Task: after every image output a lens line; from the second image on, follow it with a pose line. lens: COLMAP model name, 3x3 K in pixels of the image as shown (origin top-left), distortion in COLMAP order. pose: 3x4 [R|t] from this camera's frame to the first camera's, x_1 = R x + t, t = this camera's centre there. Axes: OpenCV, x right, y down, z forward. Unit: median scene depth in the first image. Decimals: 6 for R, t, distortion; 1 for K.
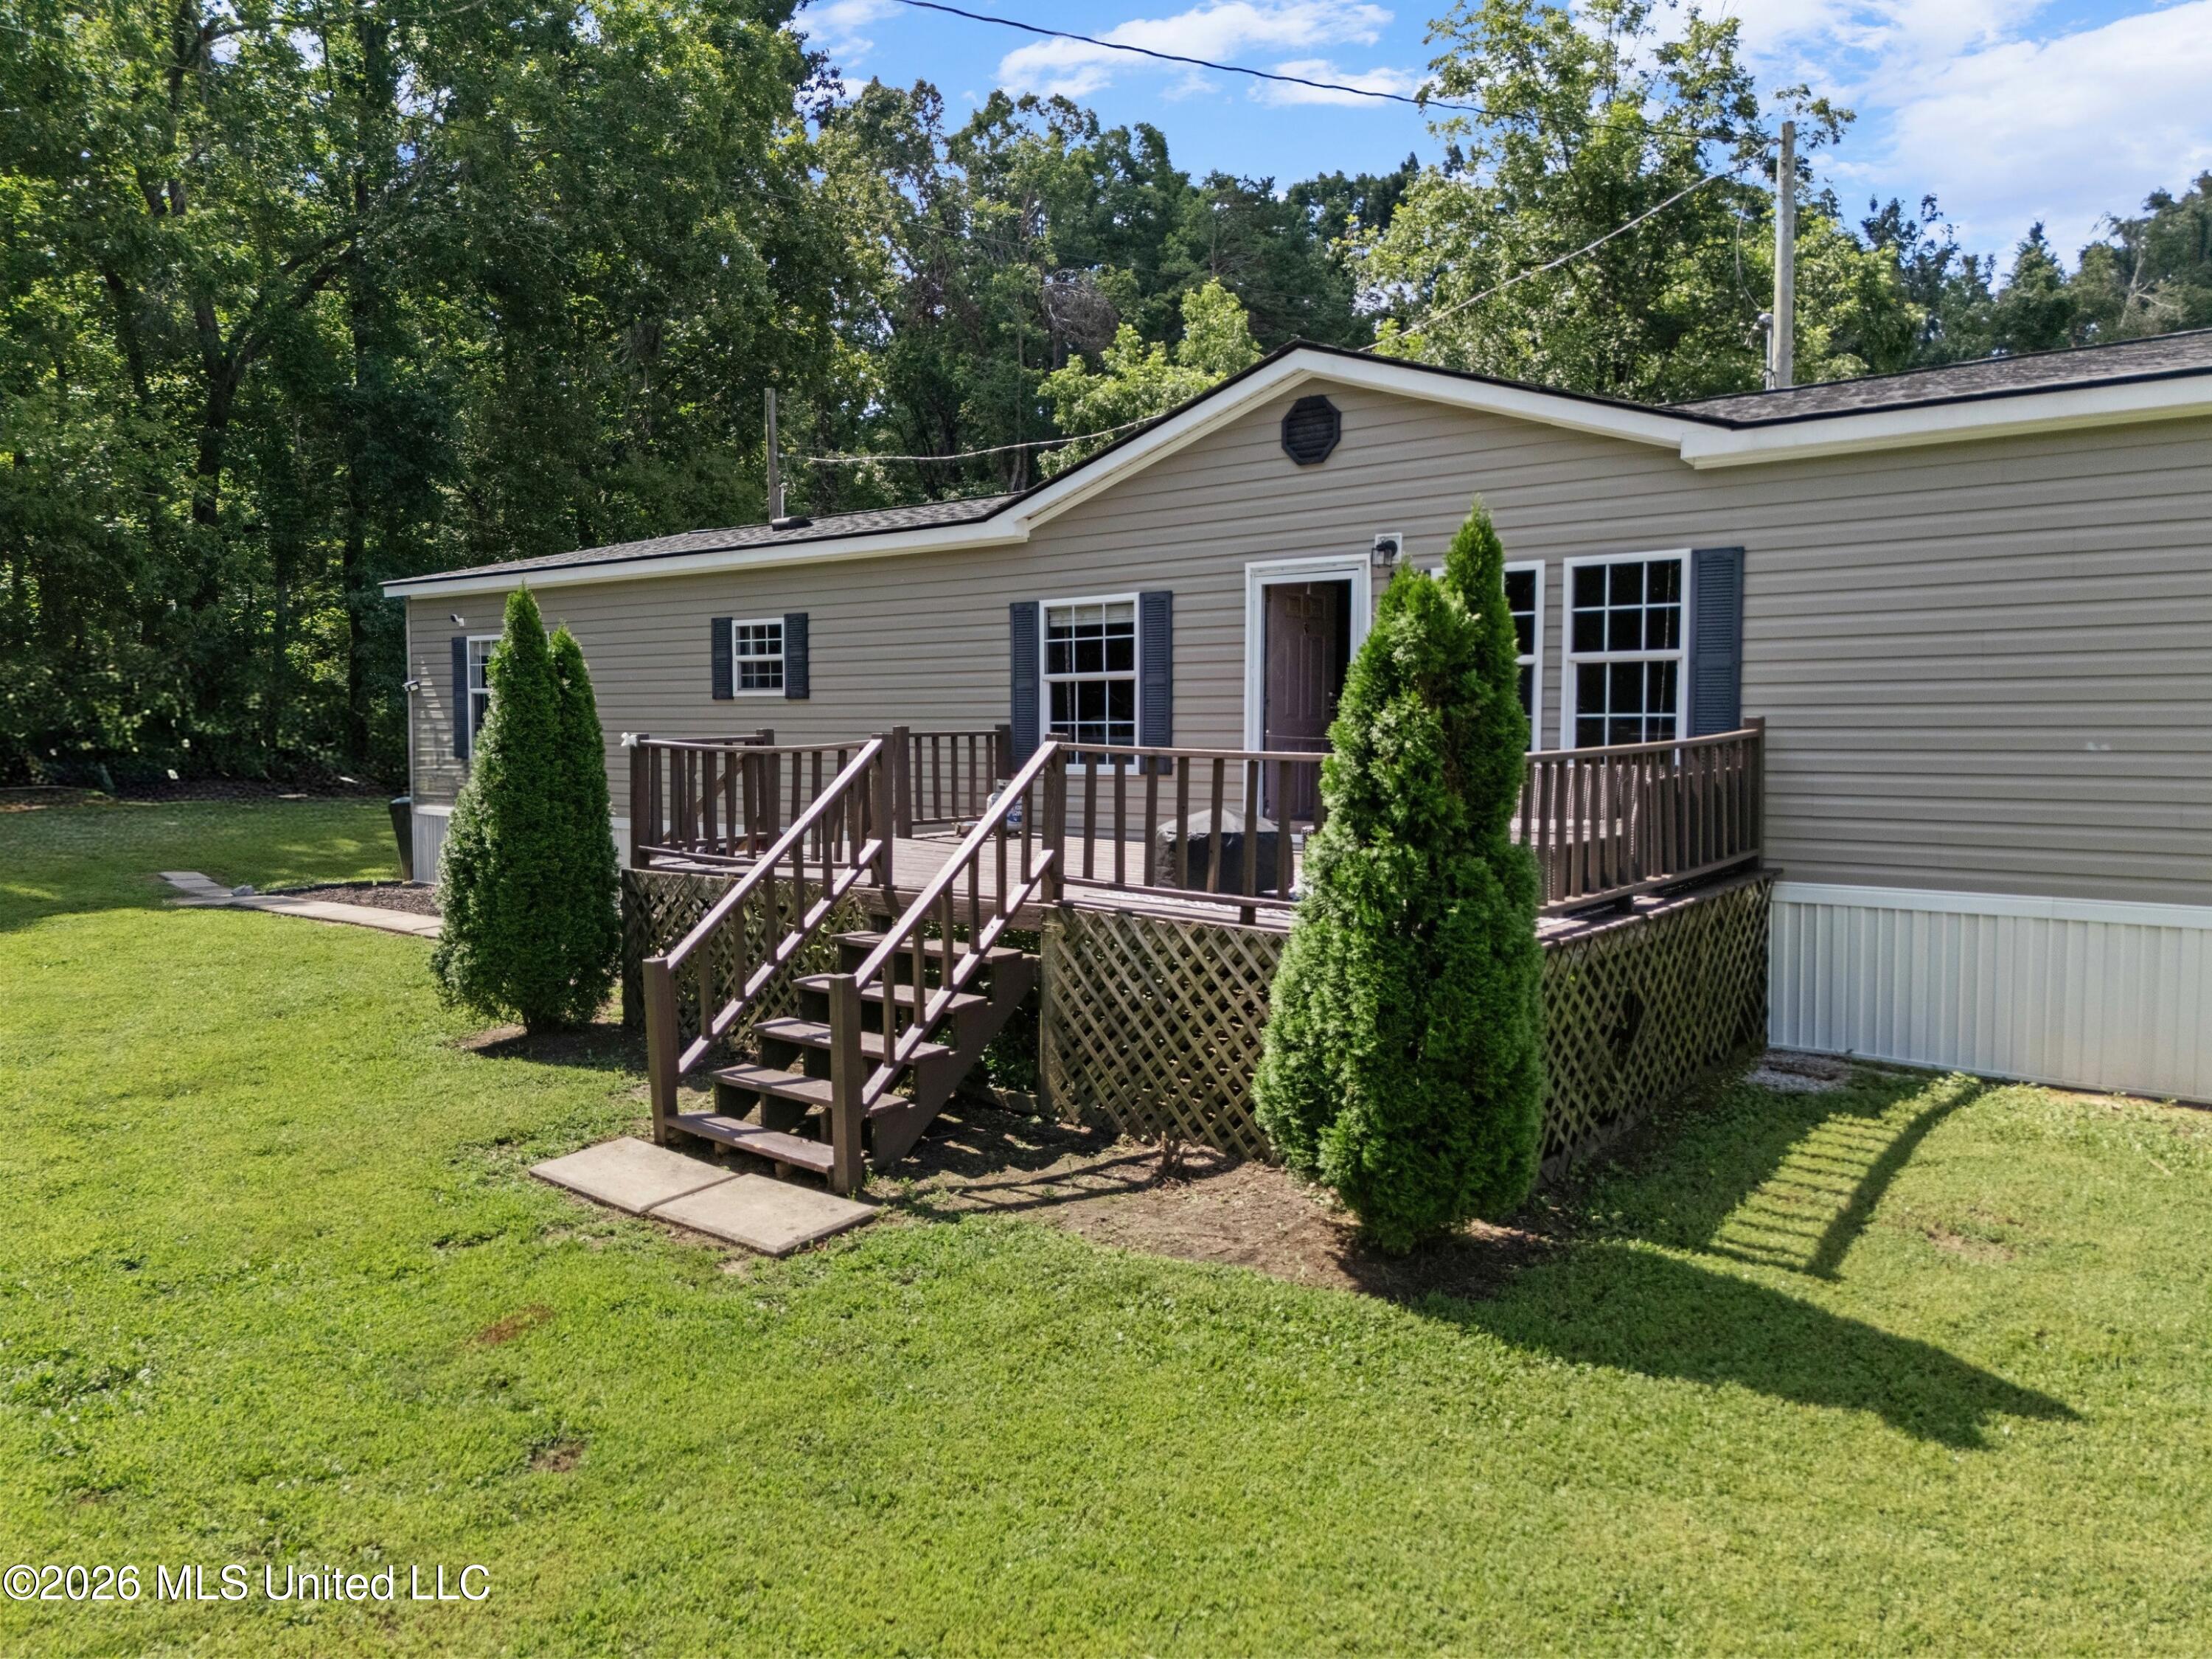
lens RADIAL K [[1658.2, 0, 1106.0], [0, 1658.2, 829.5], [0, 0, 1]] dist [0.066985, -0.049123]
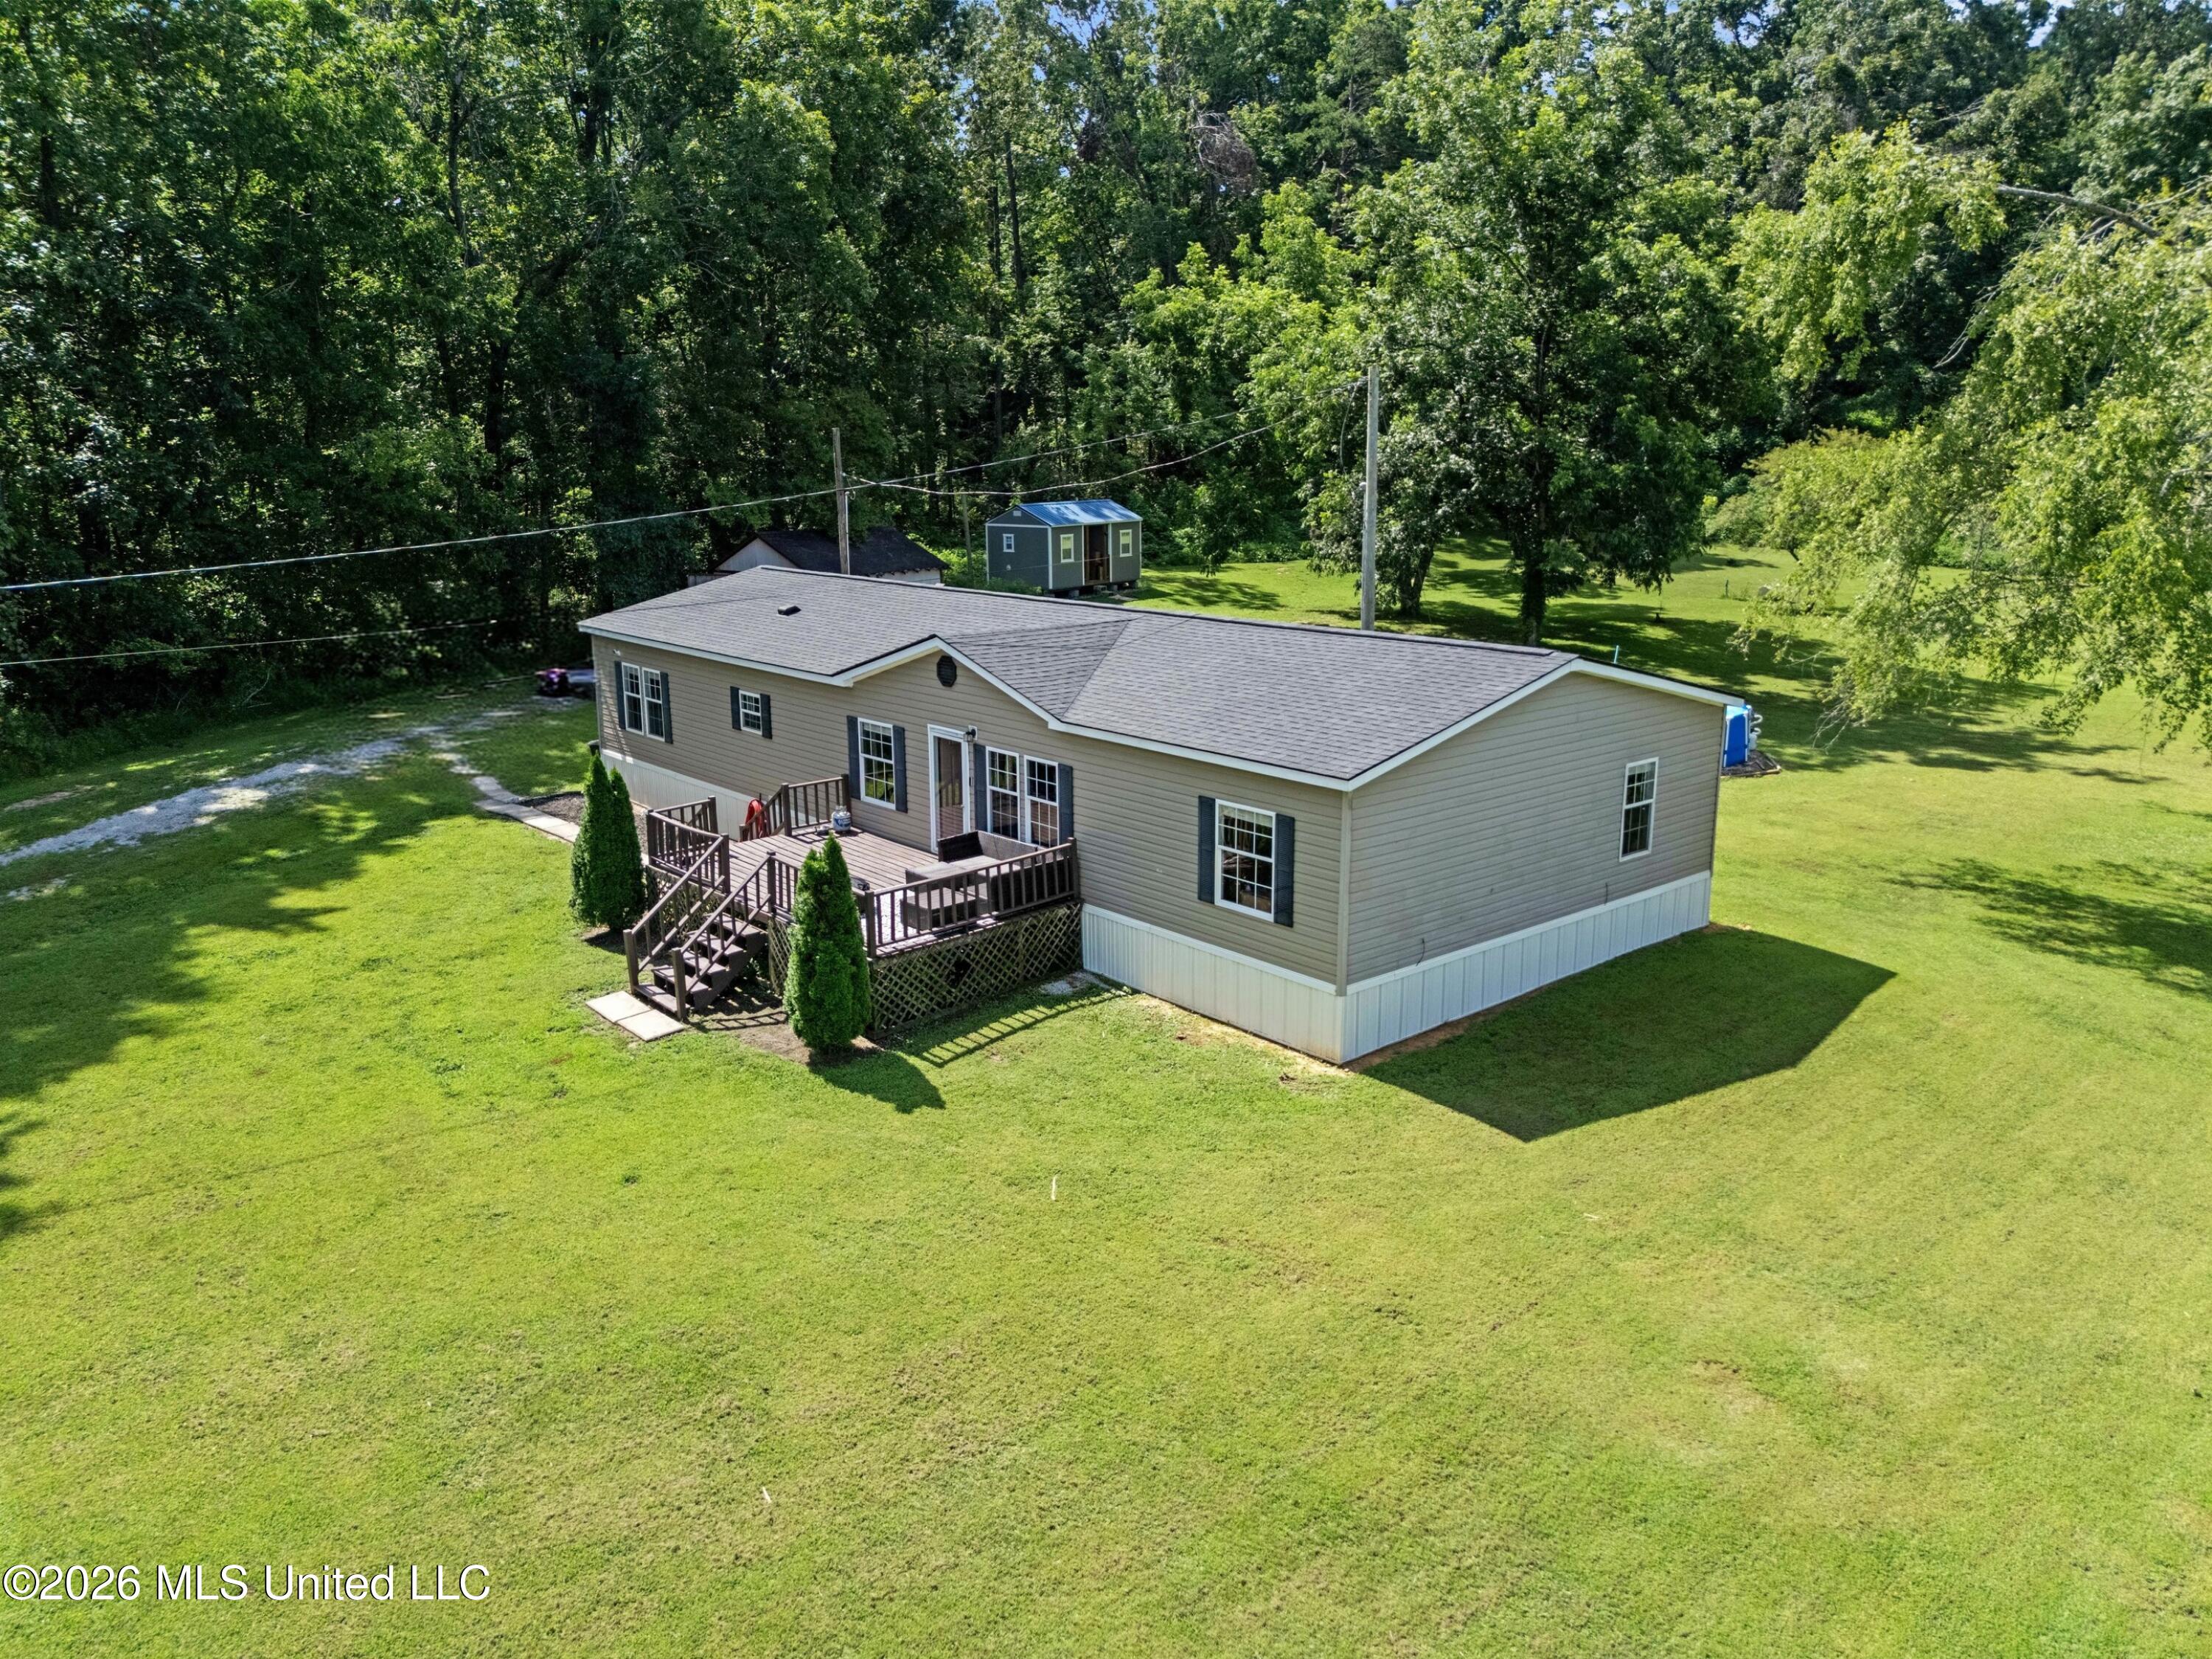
lens RADIAL K [[1645.2, 0, 1102.7], [0, 1645.2, 843.3], [0, 0, 1]] dist [0.066278, -0.046737]
pose [[0.986908, 0.038697, -0.156576, 0.936618], [-0.010288, 0.983918, 0.178323, -0.565062], [0.160959, -0.174378, 0.971434, -1.525998]]
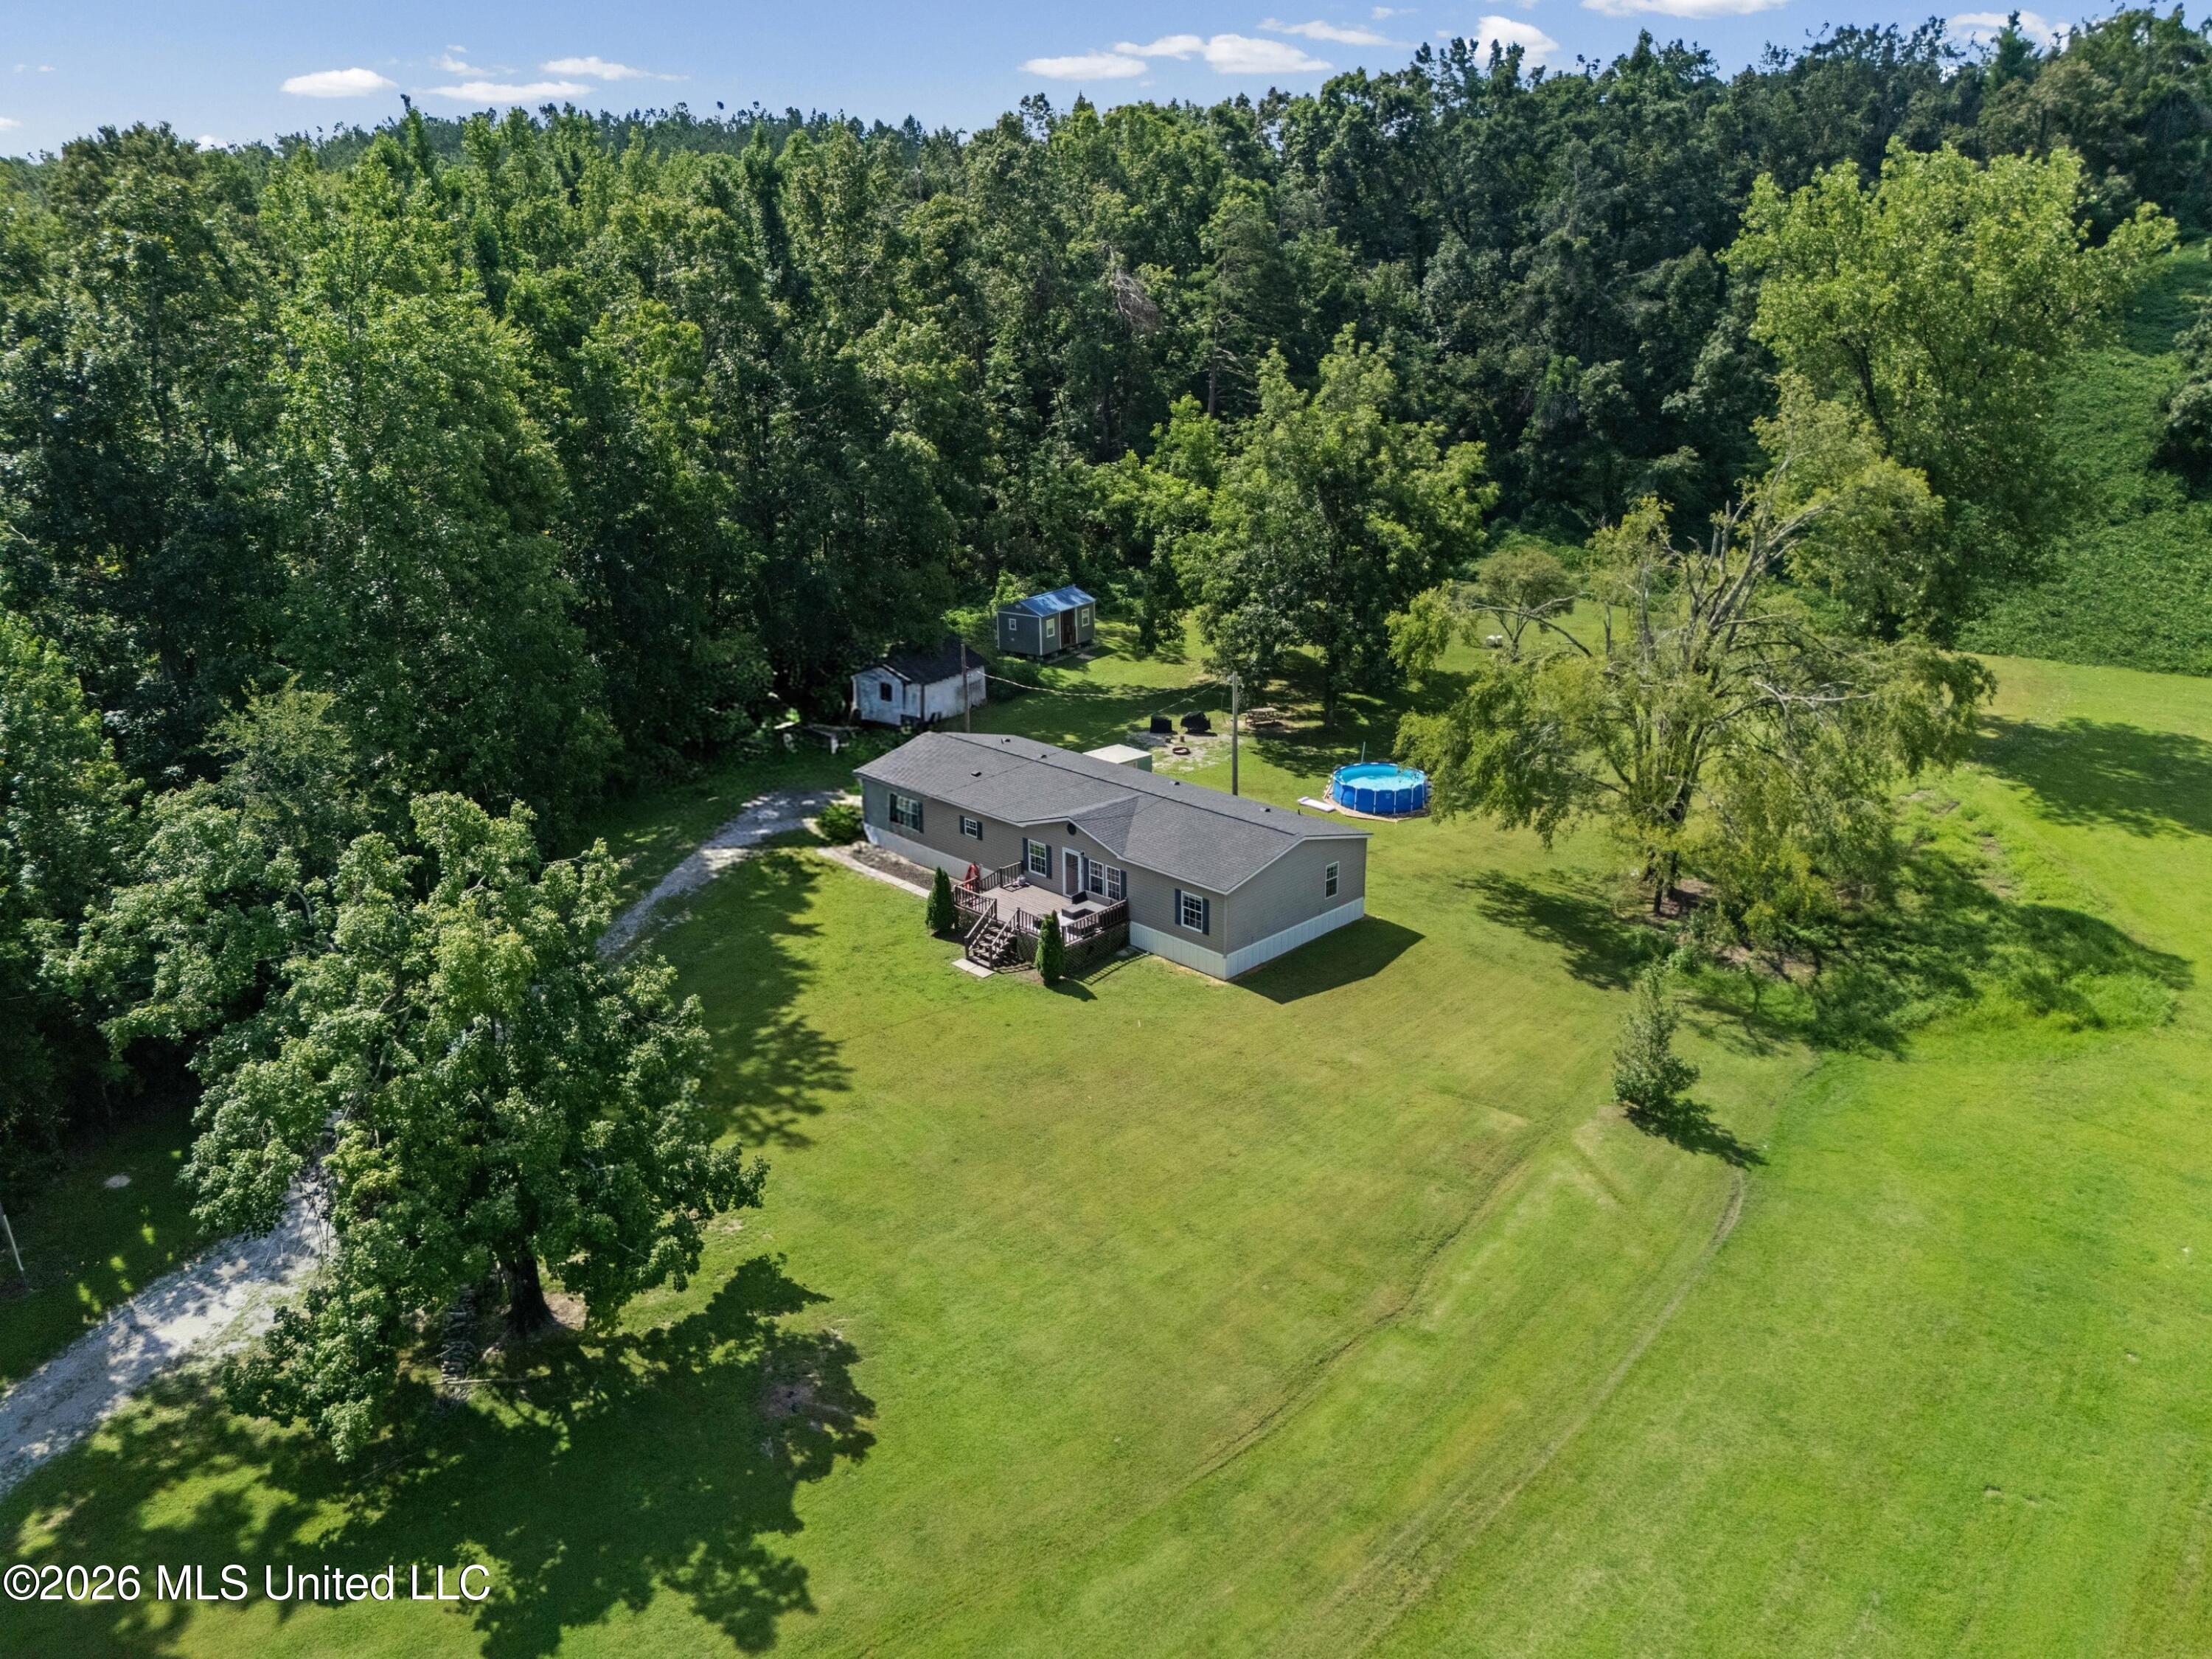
lens RADIAL K [[1621.0, 0, 1081.5], [0, 1621.0, 840.6], [0, 0, 1]] dist [0.067364, -0.000451]
pose [[0.994455, 0.024426, -0.102285, 1.002407], [0.003513, 0.964392, 0.264455, -2.304936], [0.105103, -0.263348, 0.958958, -5.939095]]
